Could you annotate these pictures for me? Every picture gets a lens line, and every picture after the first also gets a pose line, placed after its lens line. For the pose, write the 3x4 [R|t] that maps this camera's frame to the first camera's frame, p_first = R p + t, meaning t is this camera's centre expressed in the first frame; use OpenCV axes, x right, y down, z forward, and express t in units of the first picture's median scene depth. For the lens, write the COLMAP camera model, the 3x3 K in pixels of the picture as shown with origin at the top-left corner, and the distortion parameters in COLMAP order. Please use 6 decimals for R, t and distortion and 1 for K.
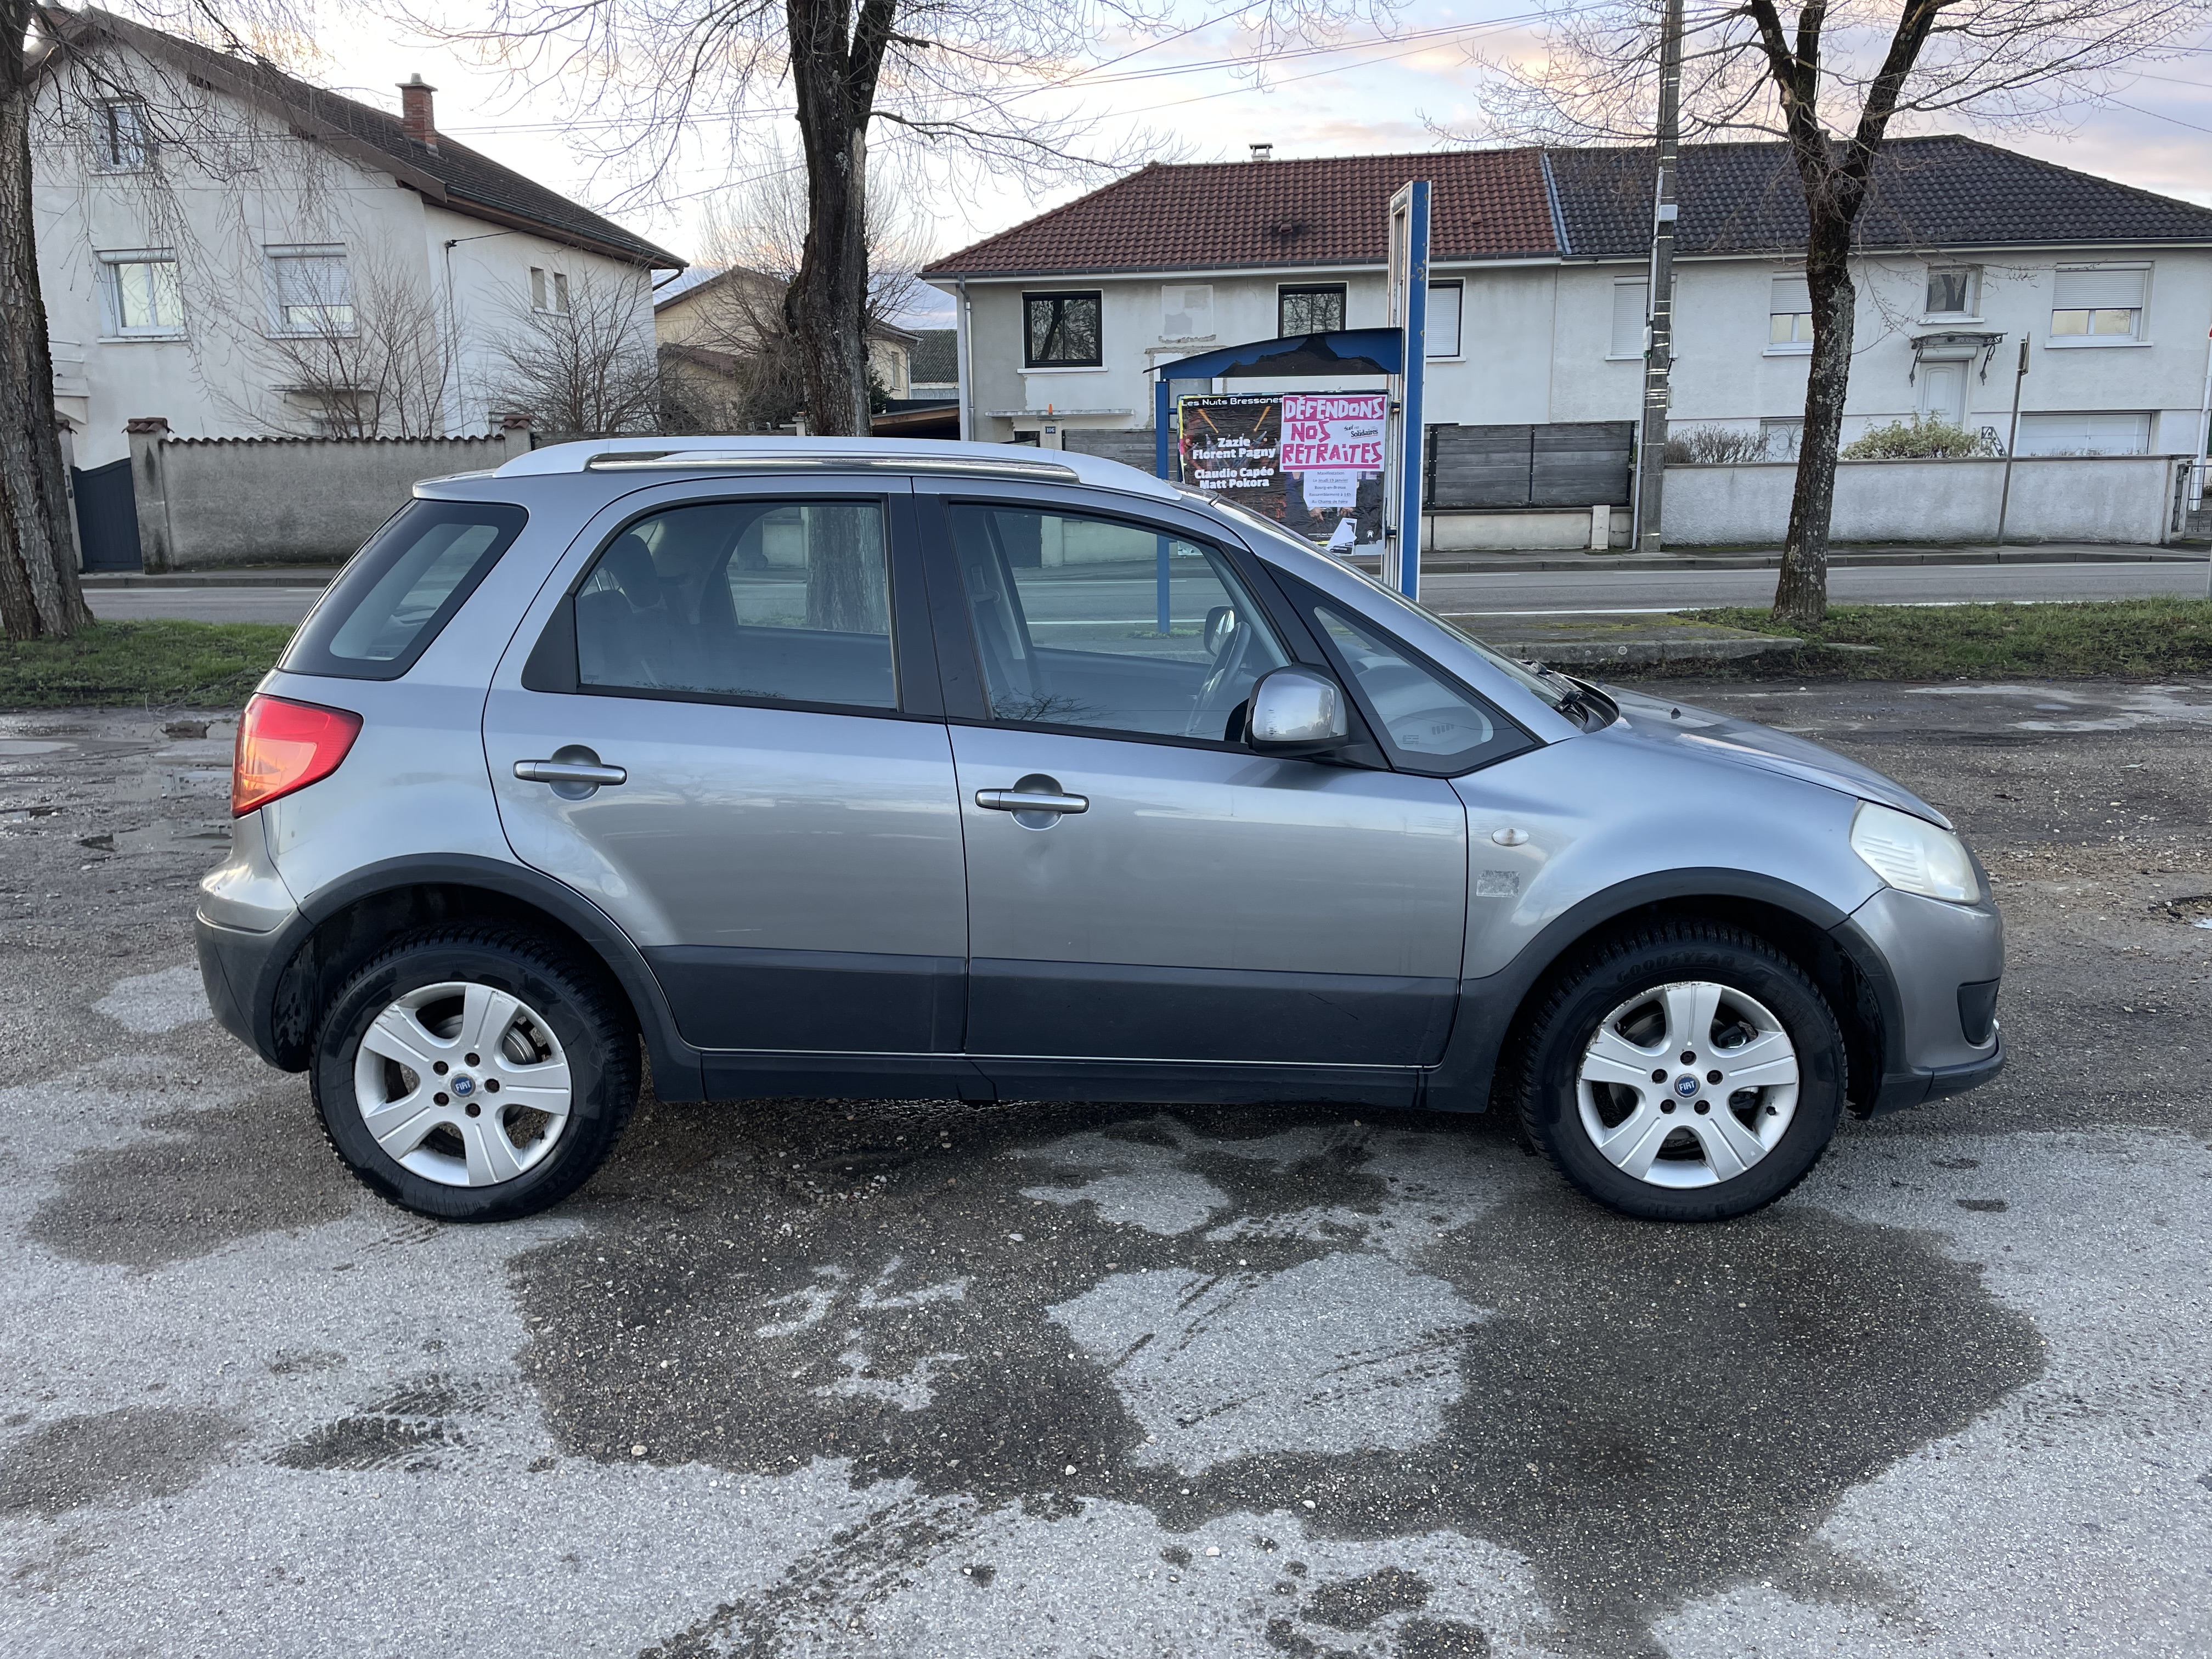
lens RADIAL K [[1647.6, 0, 1094.7], [0, 1647.6, 833.8], [0, 0, 1]] dist [0.101881, -0.123001]
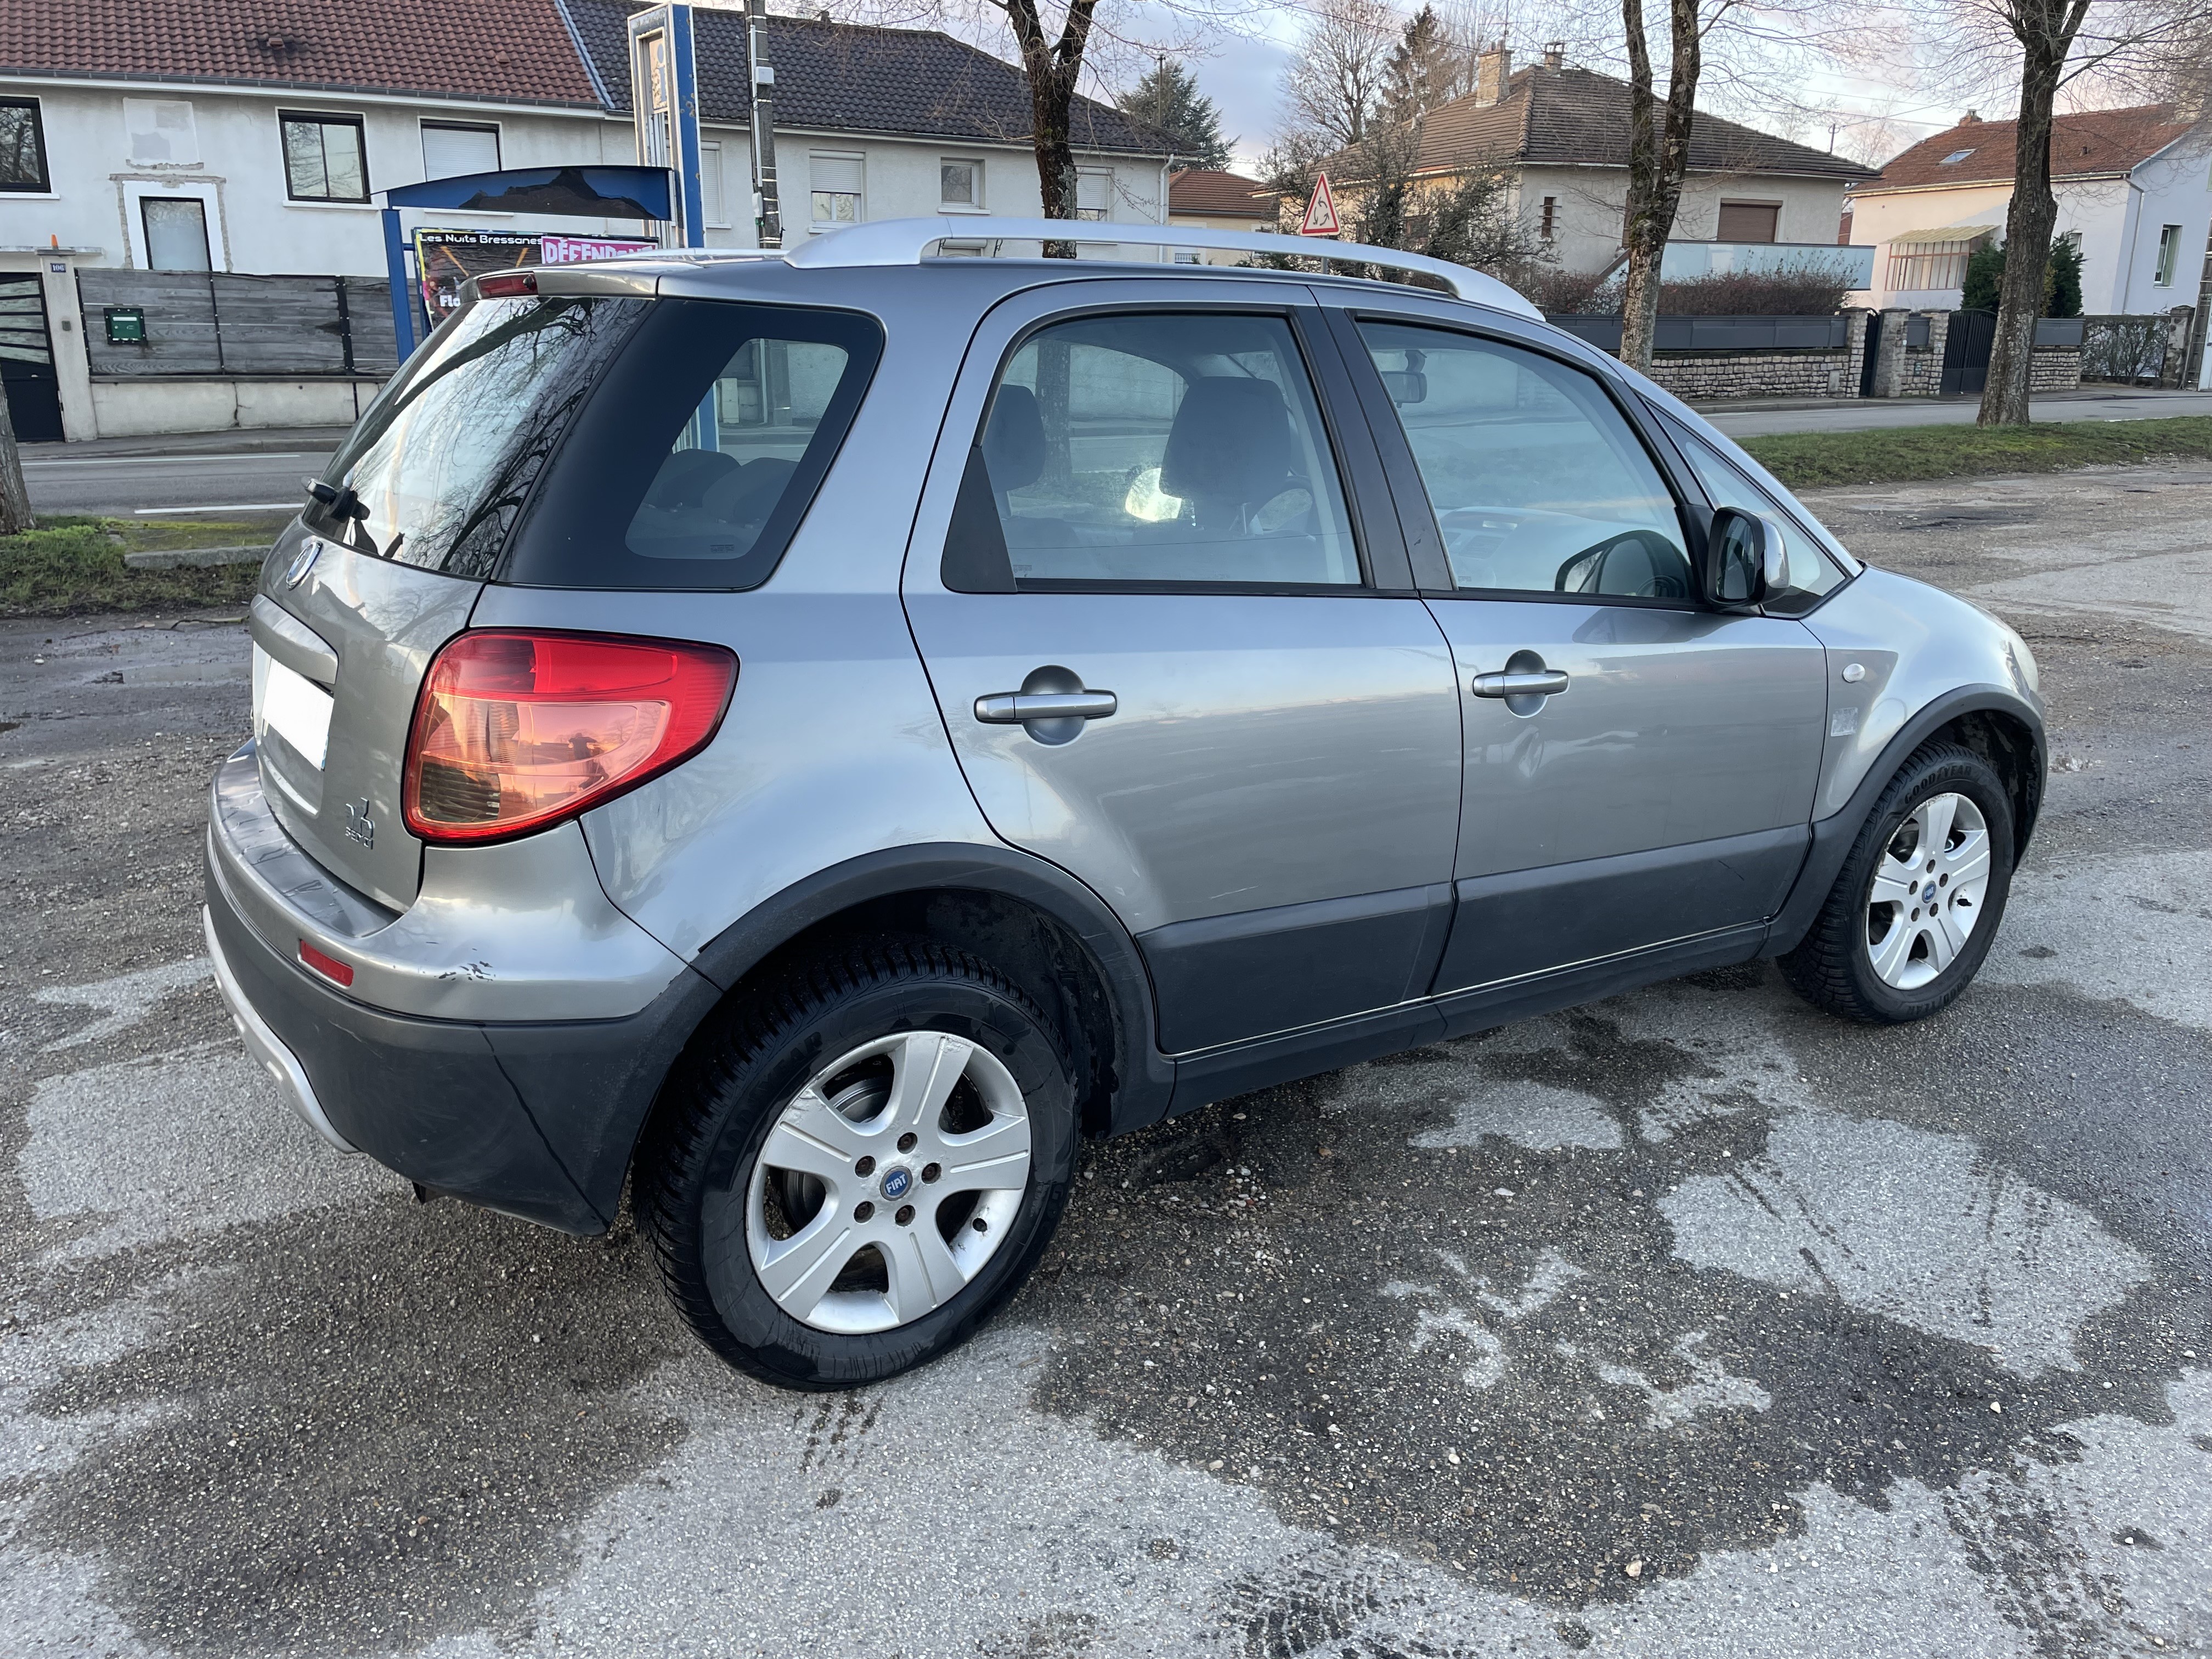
lens RADIAL K [[1648.7, 0, 1096.2], [0, 1648.7, 822.1], [0, 0, 1]] dist [0.099743, -0.118391]
pose [[0.827156, -0.139195, 0.544461, -0.657325], [0.104305, 0.990032, 0.094646, -0.050091], [-0.552207, -0.021497, 0.833430, 0.395570]]
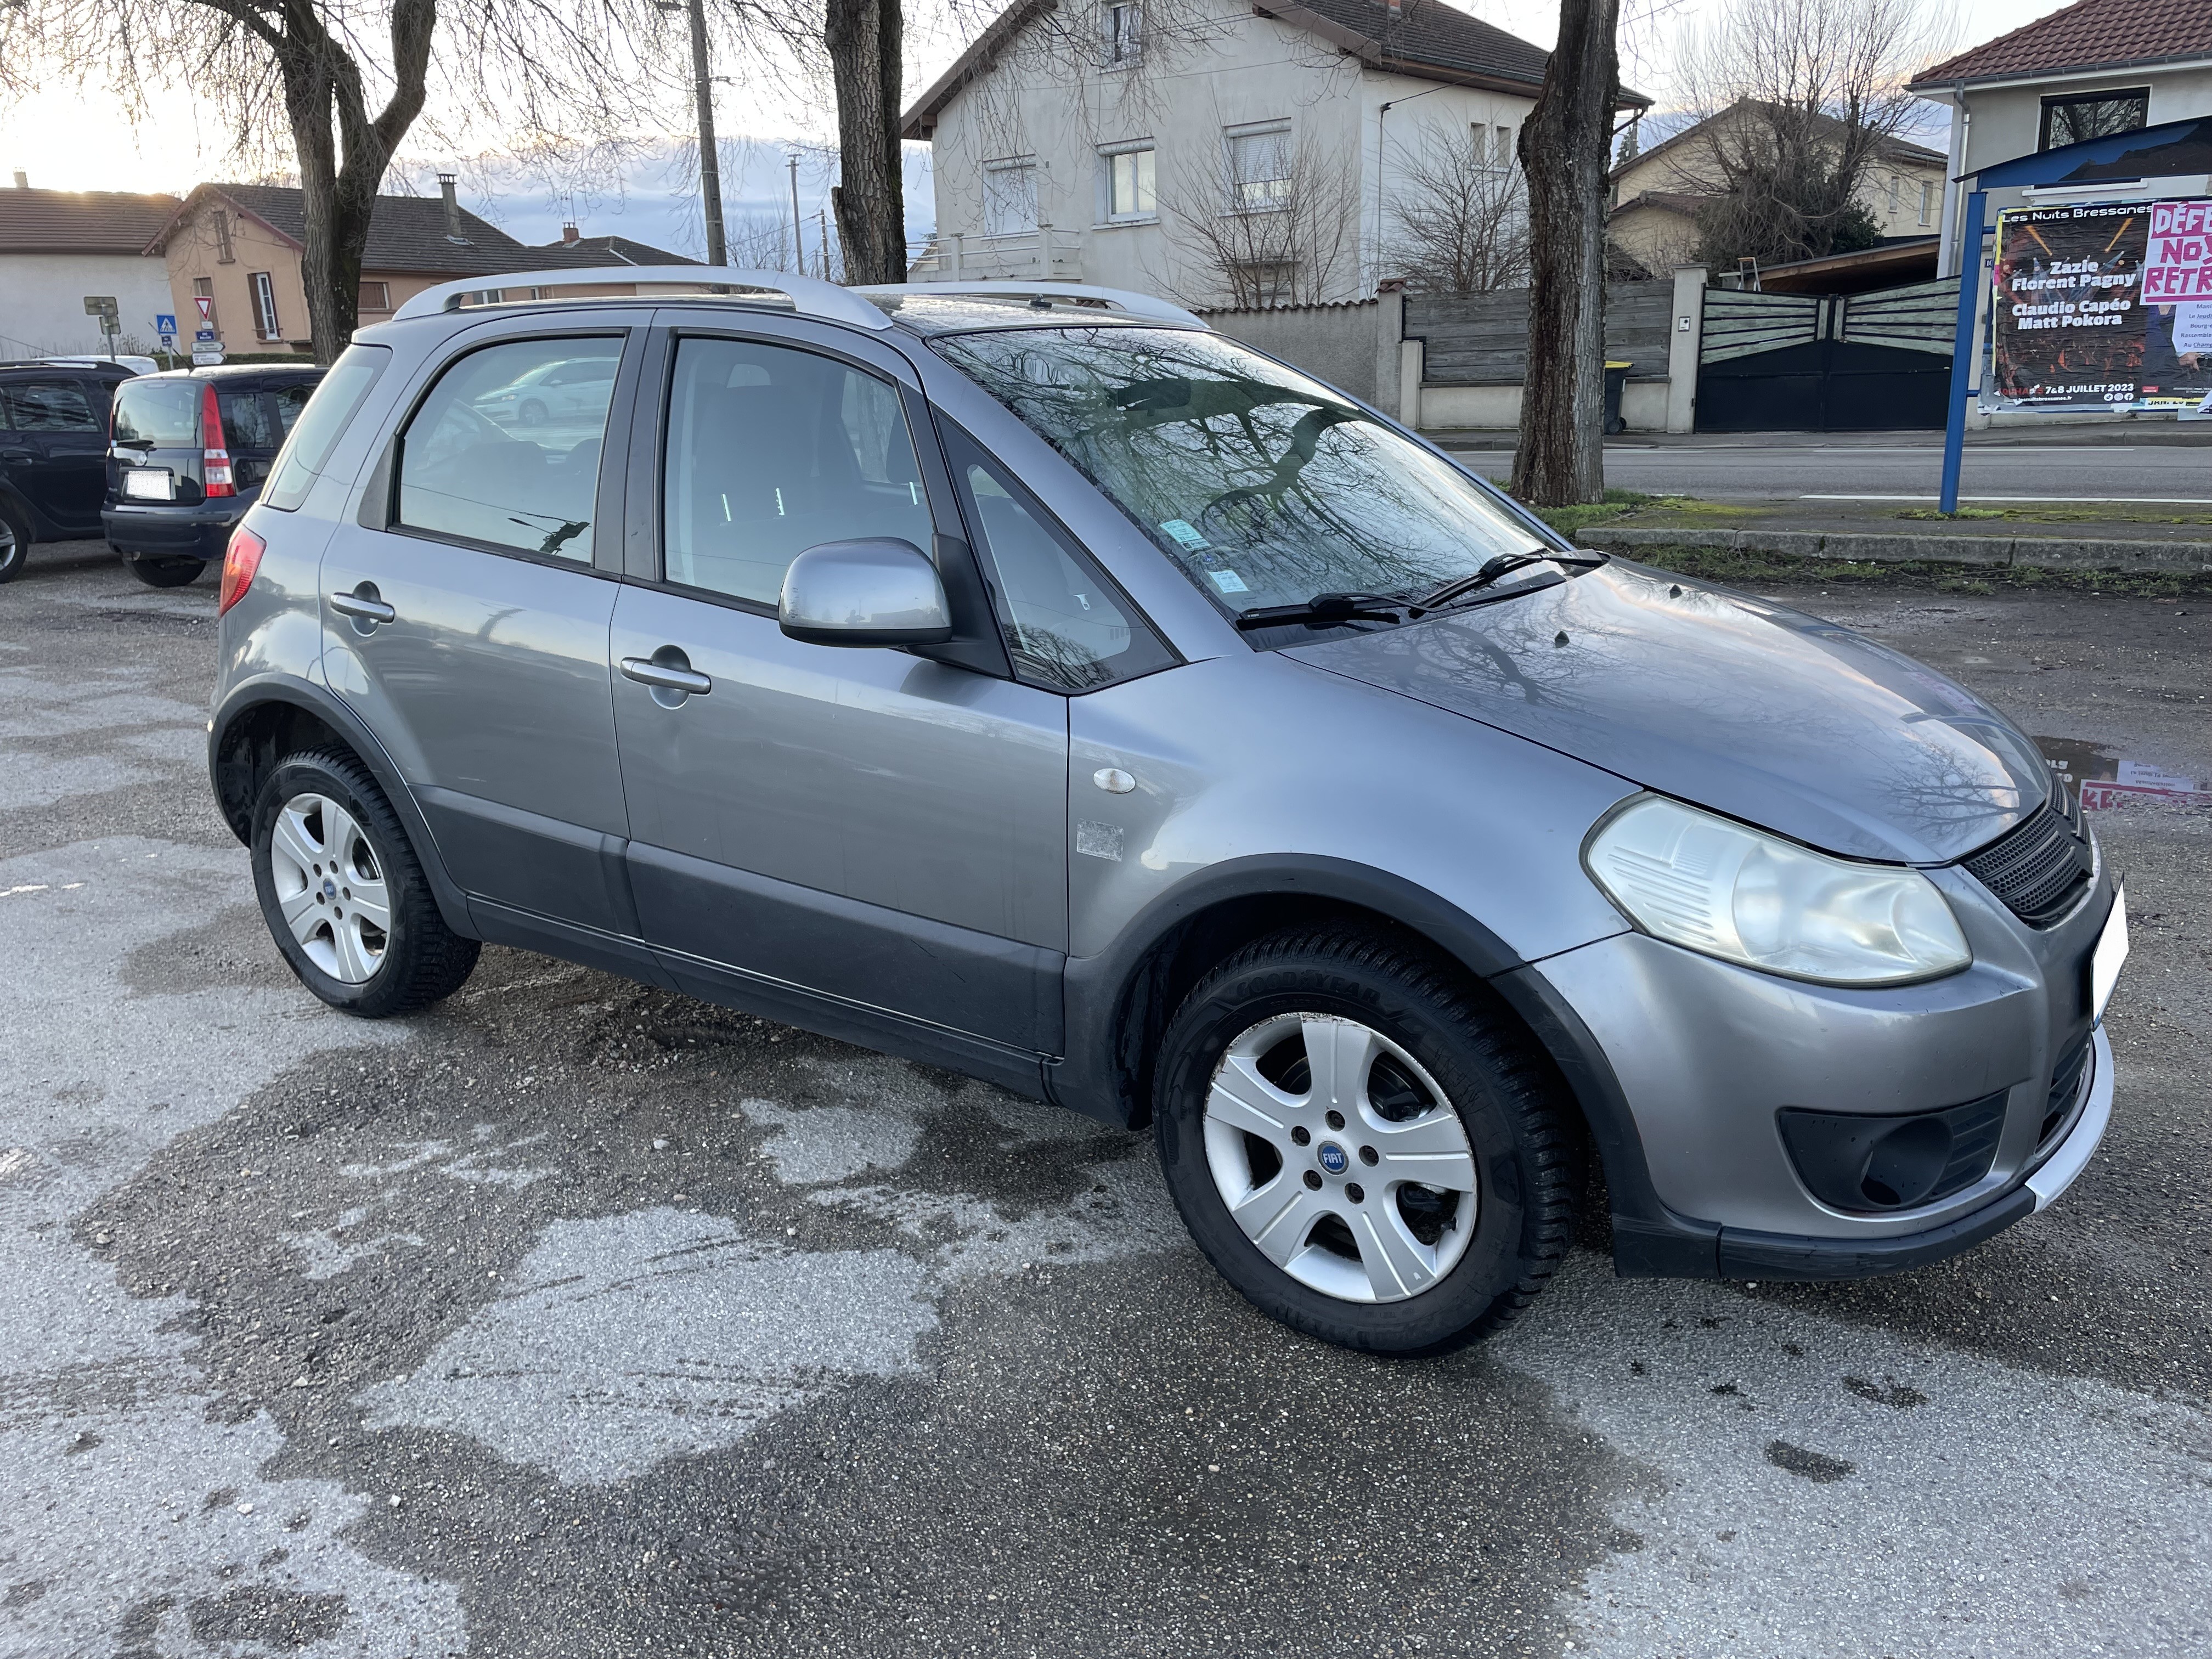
lens RADIAL K [[1647.6, 0, 1094.7], [0, 1647.6, 833.8], [0, 0, 1]] dist [0.101881, -0.123001]
pose [[0.834936, 0.139821, -0.532289, 0.620936], [-0.098919, 0.989564, 0.104775, -0.050013], [0.541384, -0.034827, 0.840054, 0.349427]]
